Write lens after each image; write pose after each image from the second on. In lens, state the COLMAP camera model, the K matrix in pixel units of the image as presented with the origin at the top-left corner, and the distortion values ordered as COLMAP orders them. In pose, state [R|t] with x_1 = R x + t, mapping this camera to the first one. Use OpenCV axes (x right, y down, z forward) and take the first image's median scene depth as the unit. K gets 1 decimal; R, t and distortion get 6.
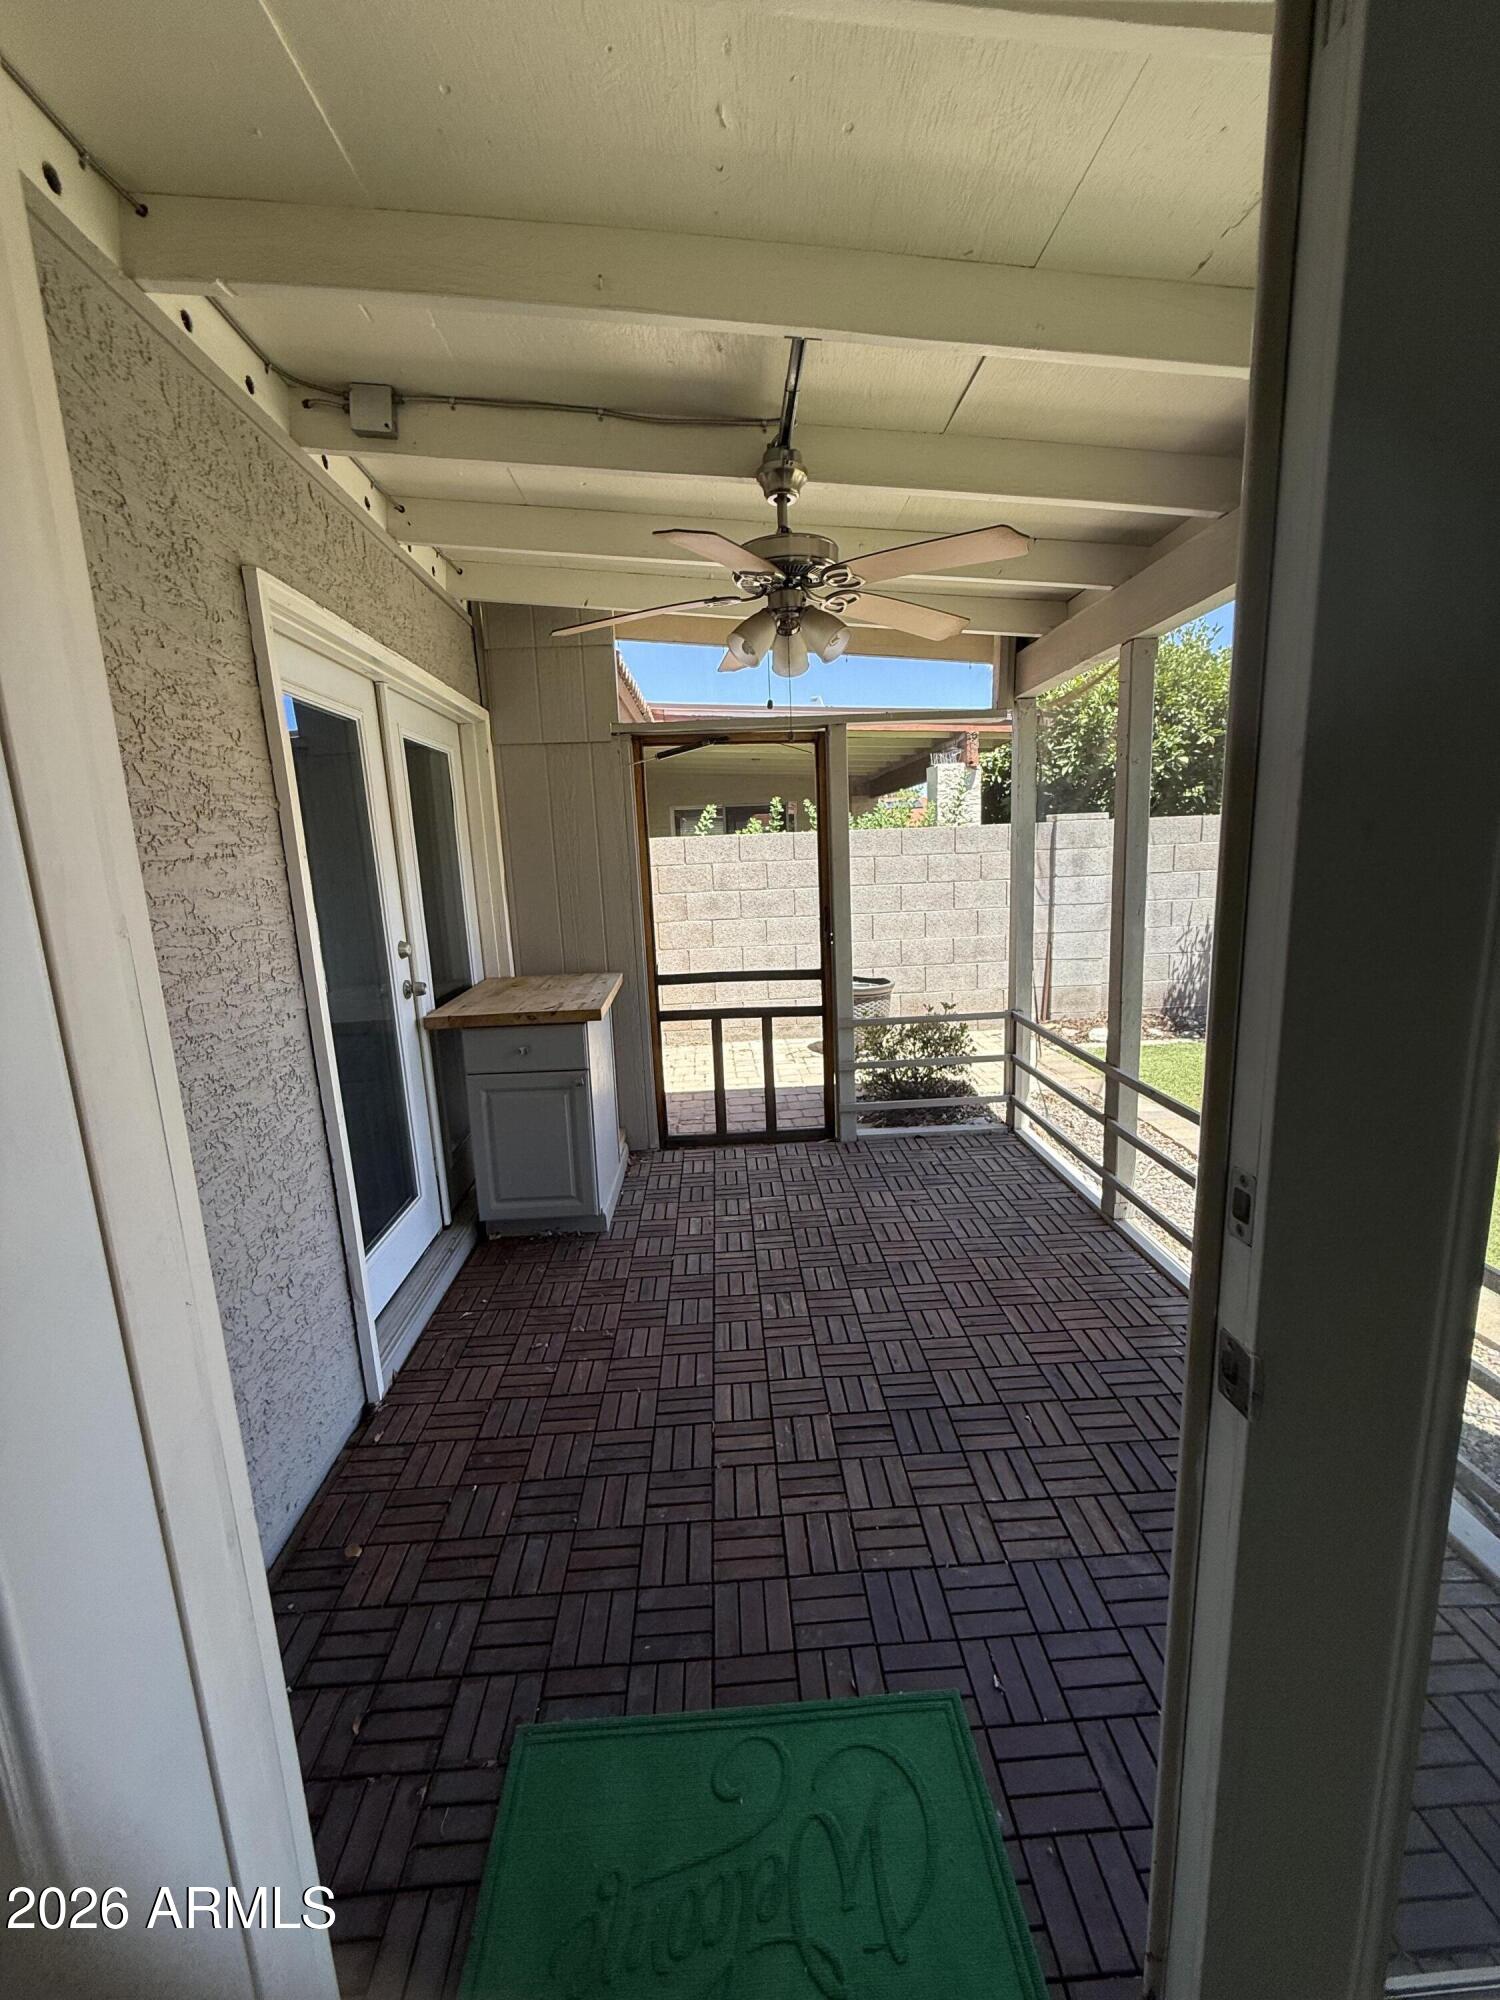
lens RADIAL K [[799.4, 0, 748.4], [0, 799.4, 997.8], [0, 0, 1]] dist [-0.000076, 0.000340]
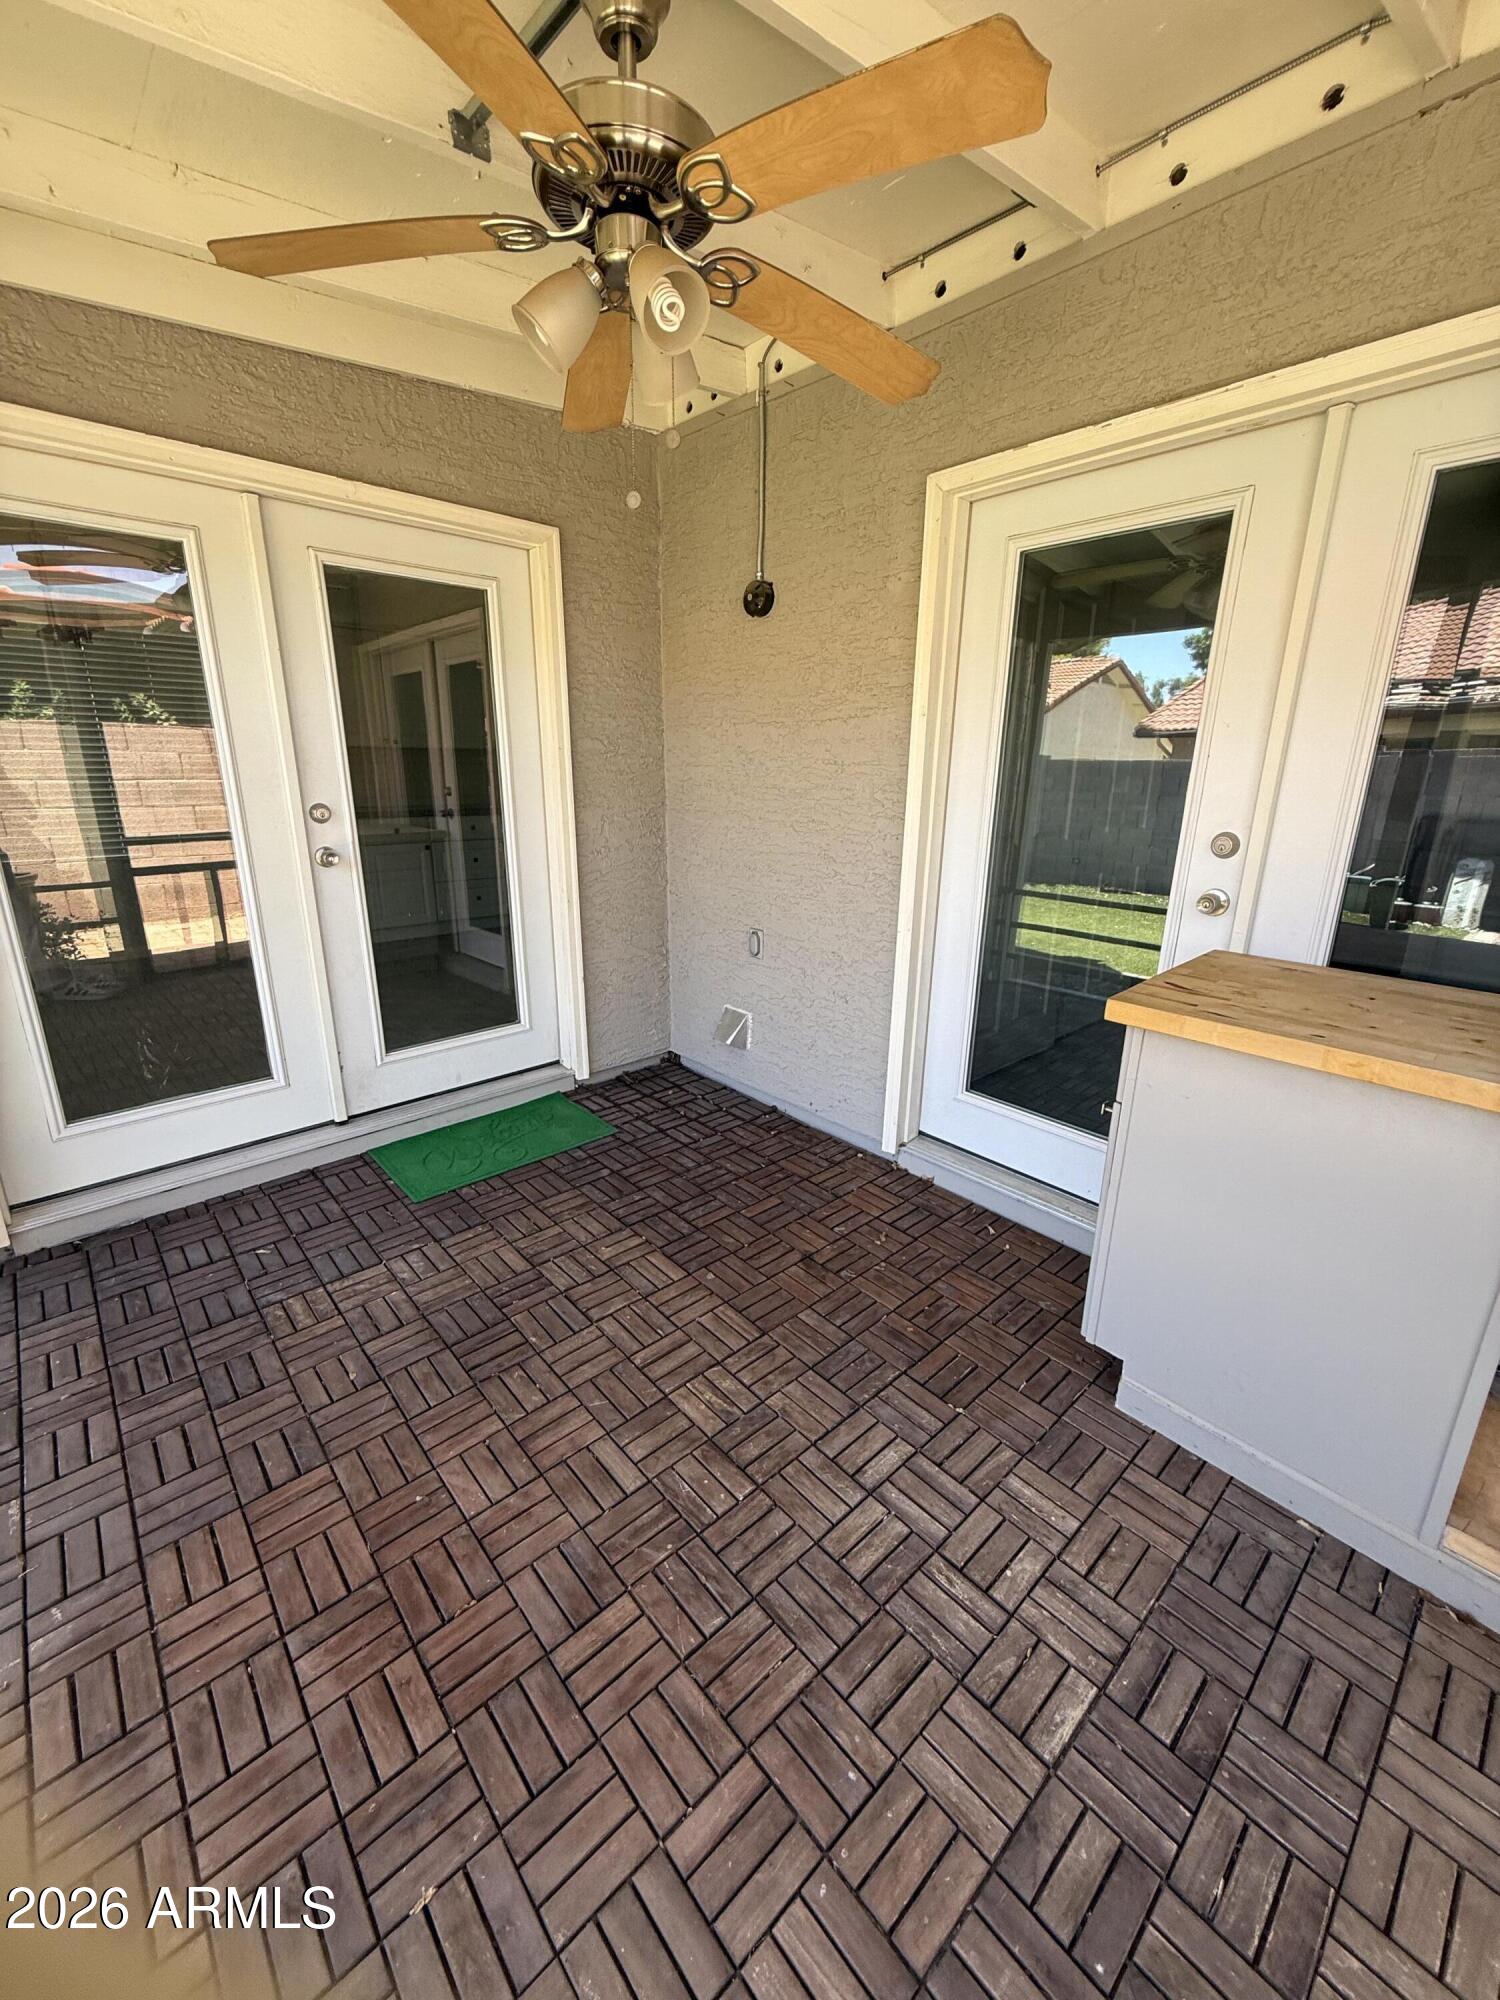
lens RADIAL K [[799.4, 0, 749.5], [0, 799.4, 992.7], [0, 0, 1]] dist [-0.000076, 0.000340]
pose [[-0.770458, 0.208321, -0.602493, 0.370803], [-0.097800, 0.895286, 0.434623, -0.229468], [0.629945, 0.393782, -0.669407, 1.385891]]
